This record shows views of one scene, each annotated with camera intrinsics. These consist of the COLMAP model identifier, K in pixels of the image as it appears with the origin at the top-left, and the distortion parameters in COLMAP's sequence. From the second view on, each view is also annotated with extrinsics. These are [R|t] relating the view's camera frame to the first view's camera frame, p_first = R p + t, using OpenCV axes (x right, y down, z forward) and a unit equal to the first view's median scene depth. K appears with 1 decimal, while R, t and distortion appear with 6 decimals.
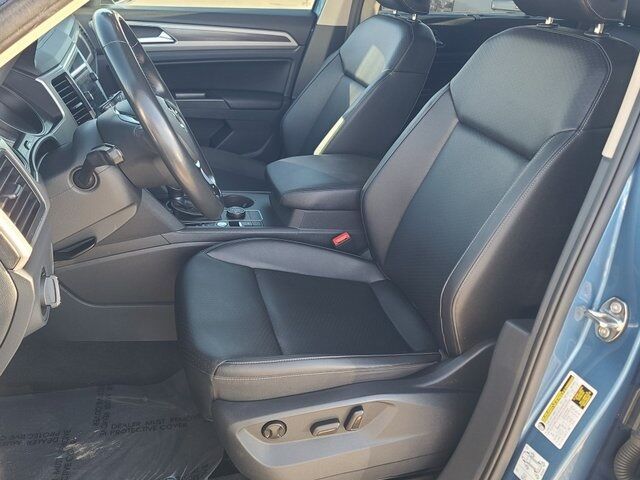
lens RADIAL K [[613.1, 0, 320.0], [0, 613.1, 240.0], [0, 0, 1]] dist [0.053517, 0.005878]
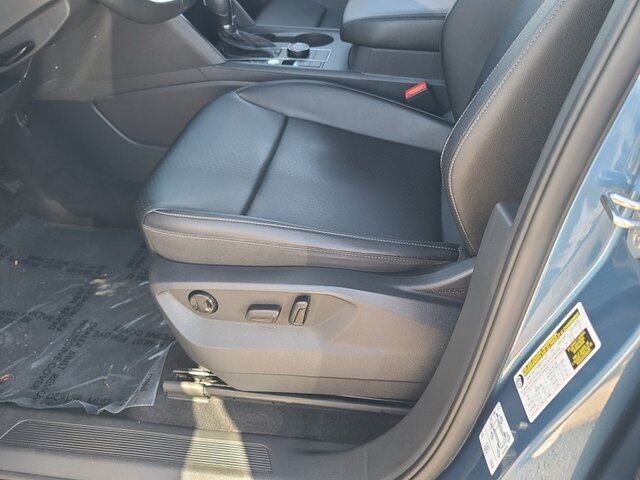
lens RADIAL K [[613.1, 0, 320.0], [0, 613.1, 240.0], [0, 0, 1]] dist [0.053517, 0.005878]
pose [[0.886449, 0.162990, -0.433178, 0.385386], [-0.089174, 0.978550, 0.185710, 0.064296], [0.454155, -0.125994, 0.881969, 0.360155]]
